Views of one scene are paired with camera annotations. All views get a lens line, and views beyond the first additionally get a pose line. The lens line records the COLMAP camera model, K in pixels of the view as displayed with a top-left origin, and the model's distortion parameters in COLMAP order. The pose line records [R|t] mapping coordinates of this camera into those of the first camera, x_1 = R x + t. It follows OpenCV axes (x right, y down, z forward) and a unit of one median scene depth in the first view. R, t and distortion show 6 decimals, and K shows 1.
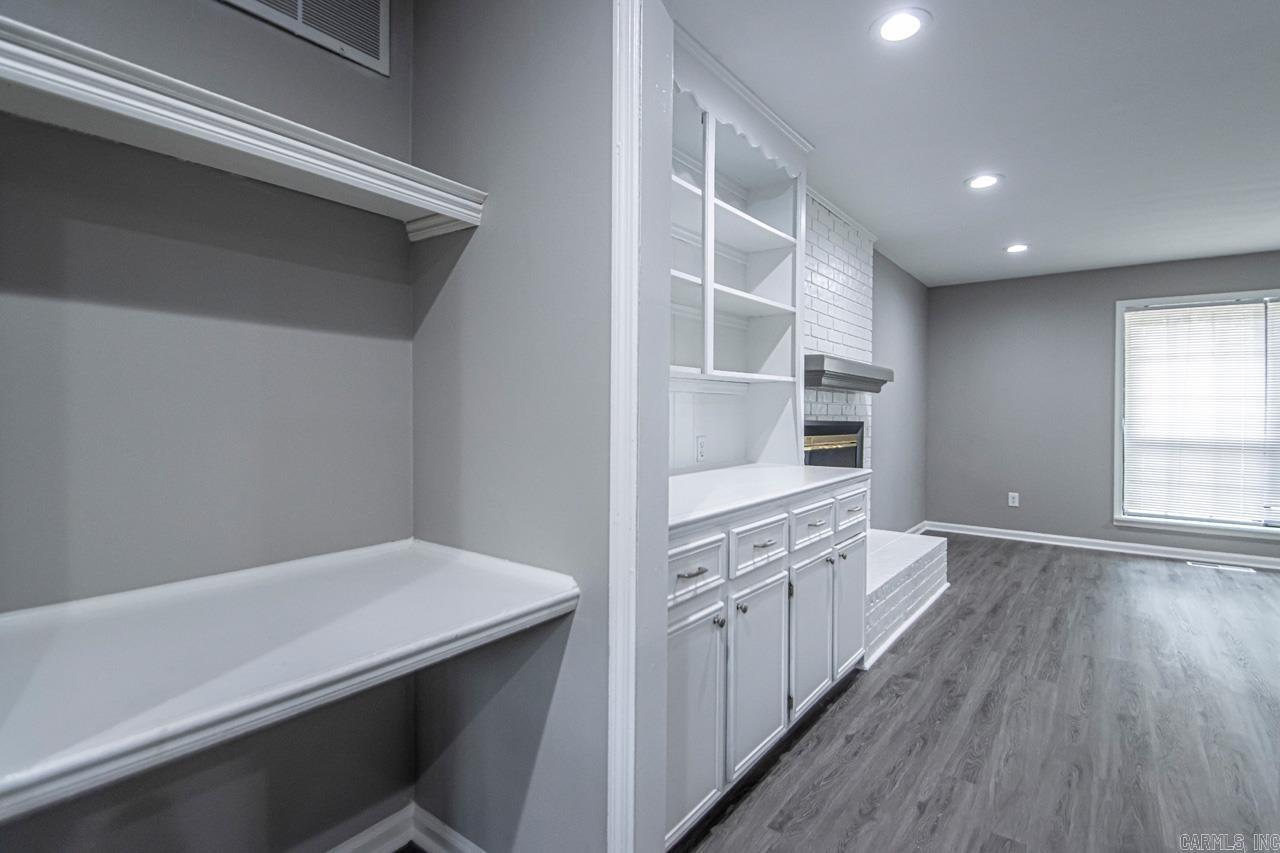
lens RADIAL K [[595.6, 0, 651.3], [0, 595.6, 423.0], [0, 0, 1]] dist [0.015633, -0.016987]
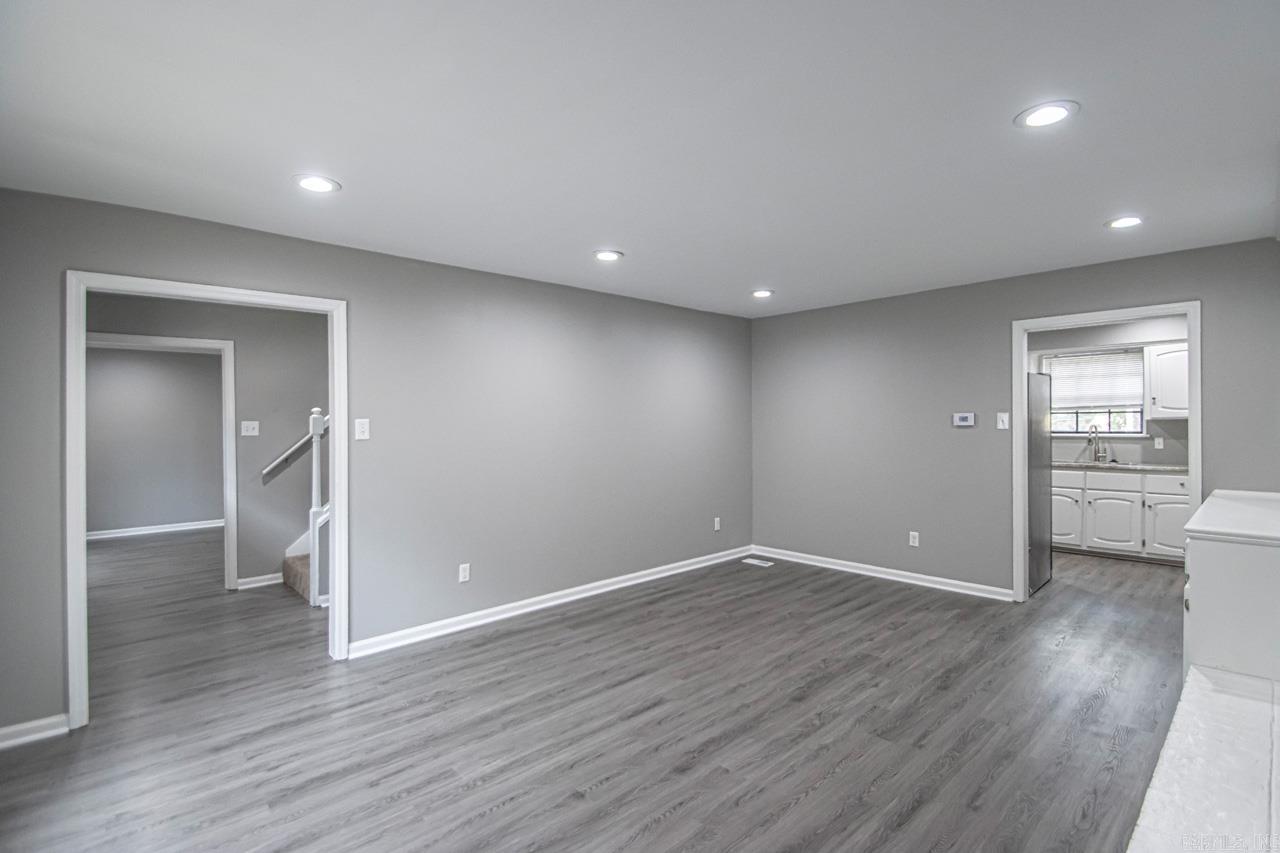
lens RADIAL K [[595.6, 0, 643.5], [0, 595.6, 428.0], [0, 0, 1]] dist [0.015633, -0.016987]
pose [[-0.987669, 0.001244, 0.156551, 0.884607], [0.005950, 0.999544, 0.029595, -0.091419], [-0.156443, 0.030162, -0.987226, 1.710072]]
